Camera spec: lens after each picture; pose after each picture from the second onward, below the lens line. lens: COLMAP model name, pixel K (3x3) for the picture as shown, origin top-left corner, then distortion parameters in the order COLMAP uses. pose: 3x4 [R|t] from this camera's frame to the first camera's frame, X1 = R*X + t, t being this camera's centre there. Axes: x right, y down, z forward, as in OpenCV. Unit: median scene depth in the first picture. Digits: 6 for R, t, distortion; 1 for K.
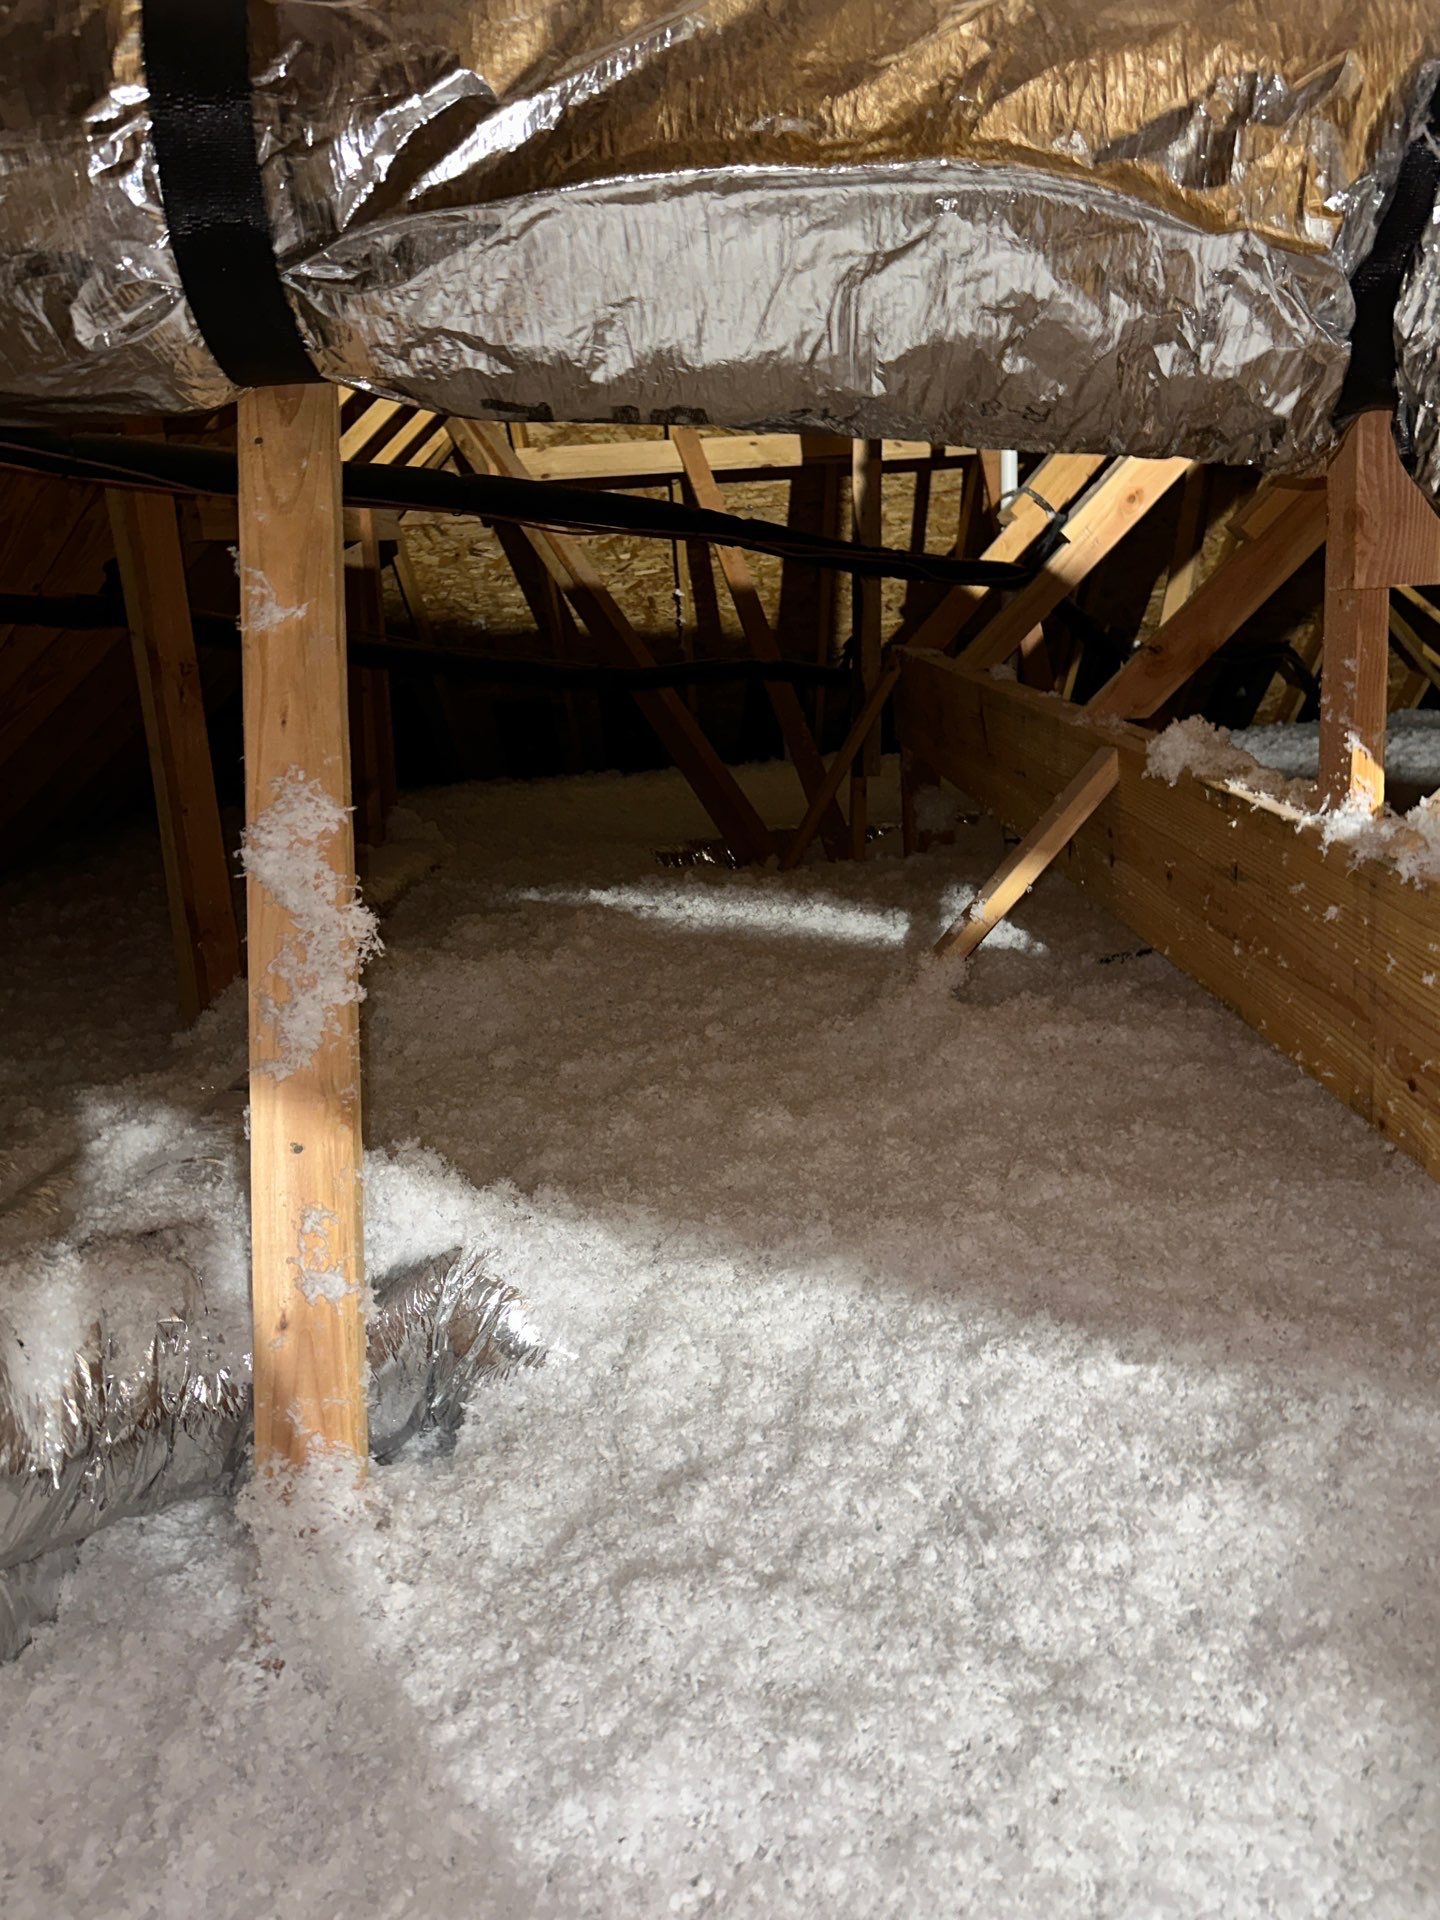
lens RADIAL K [[1531.0, 0, 724.5], [0, 1531.0, 924.8], [0, 0, 1]] dist [0.050460, -0.058494]
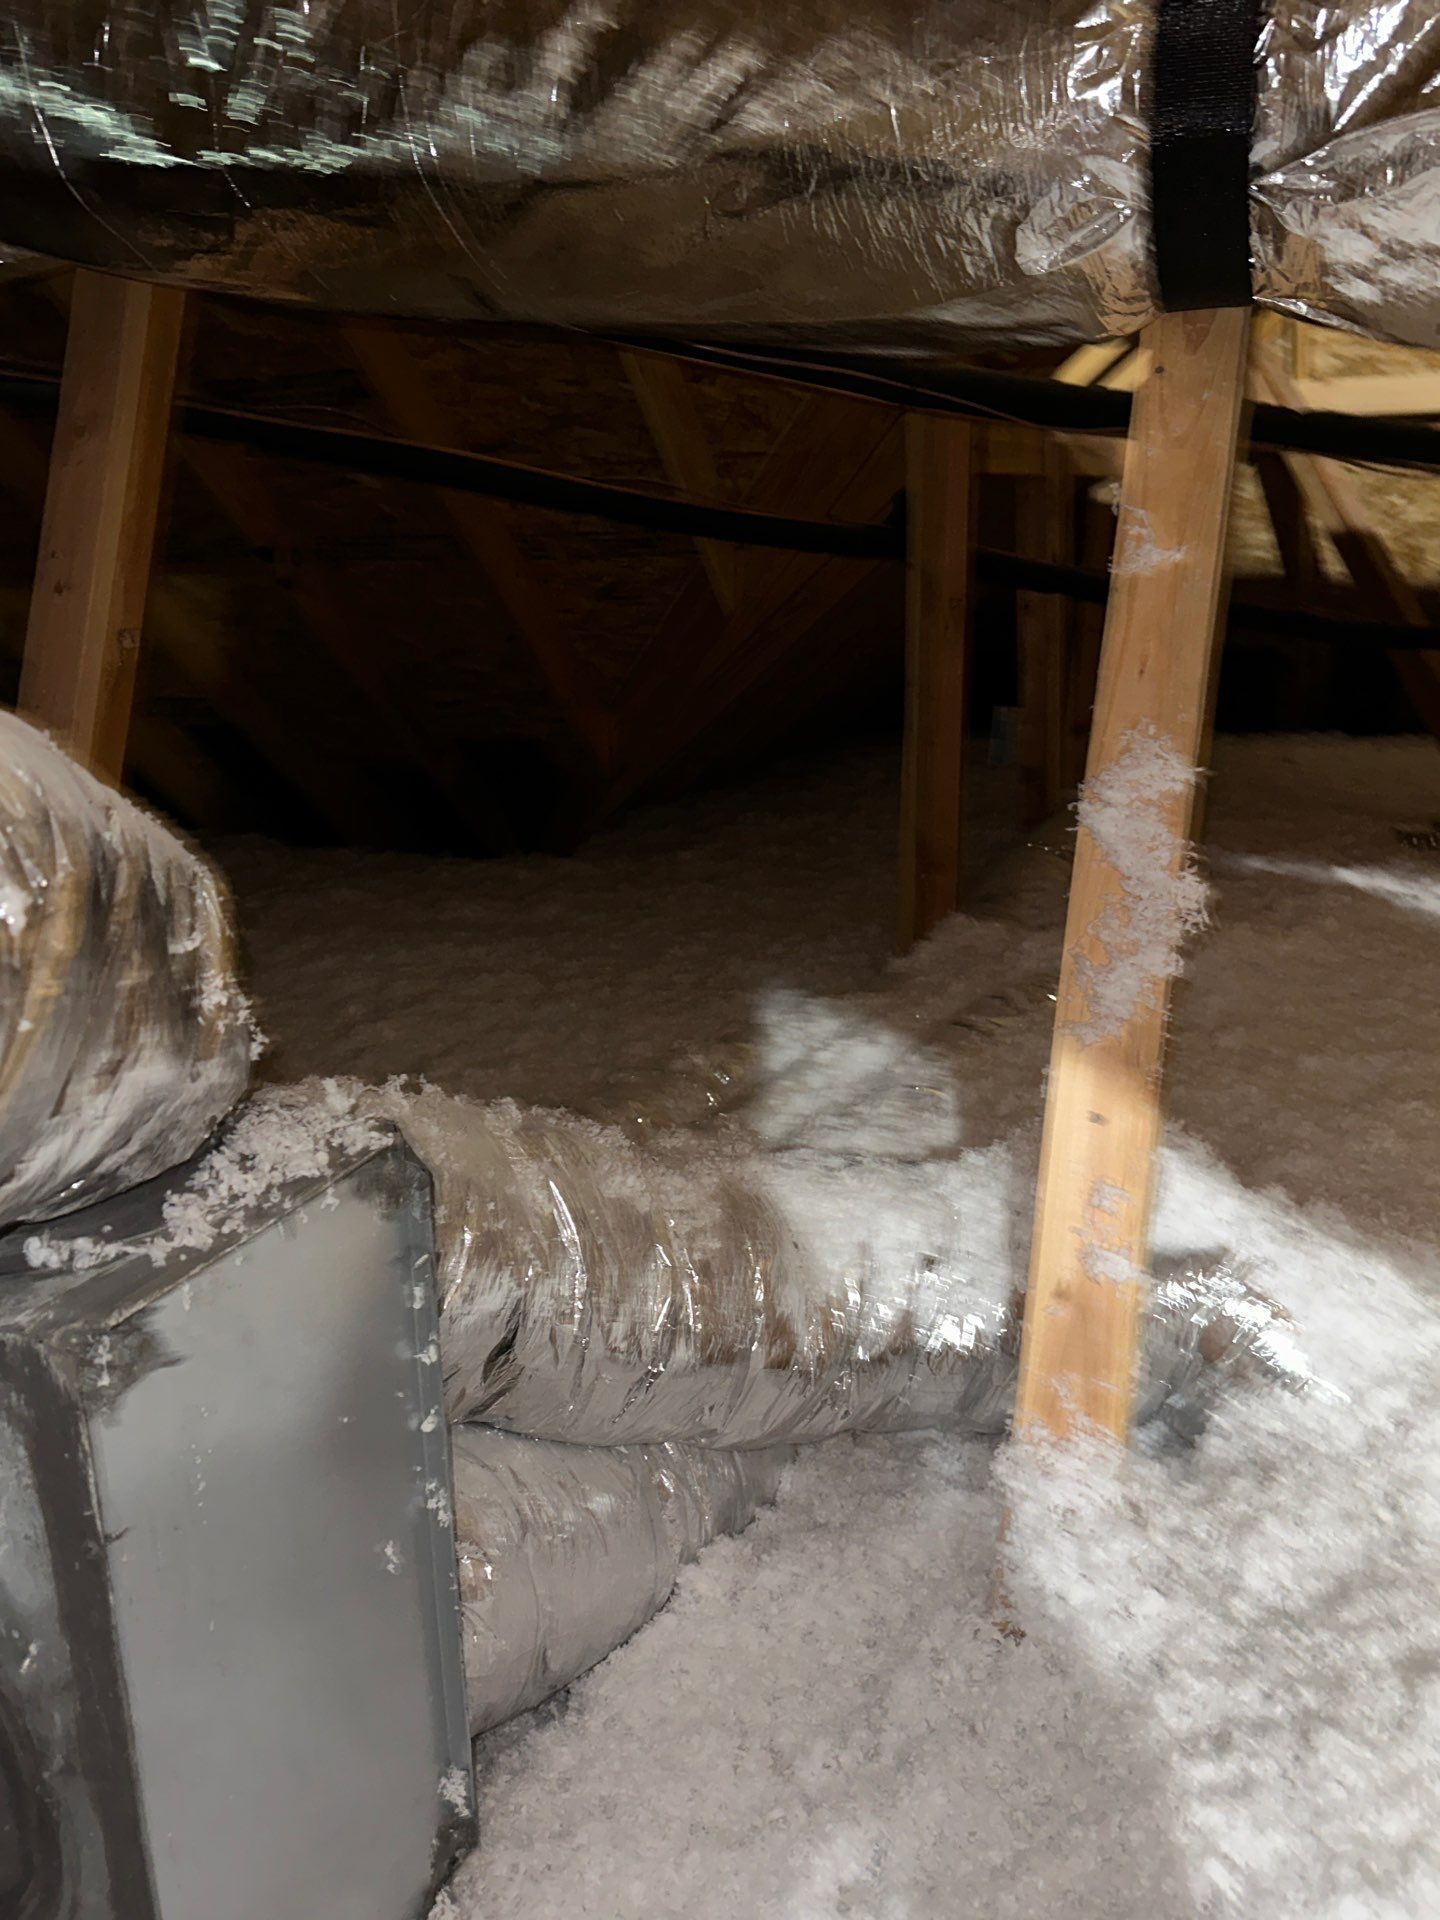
lens RADIAL K [[1531.0, 0, 724.5], [0, 1531.0, 924.8], [0, 0, 1]] dist [0.050460, -0.058494]
pose [[0.918827, 0.145154, -0.366998, -0.154097], [-0.128844, 0.989282, 0.068702, -0.009995], [0.373037, -0.015840, 0.927681, 0.024728]]
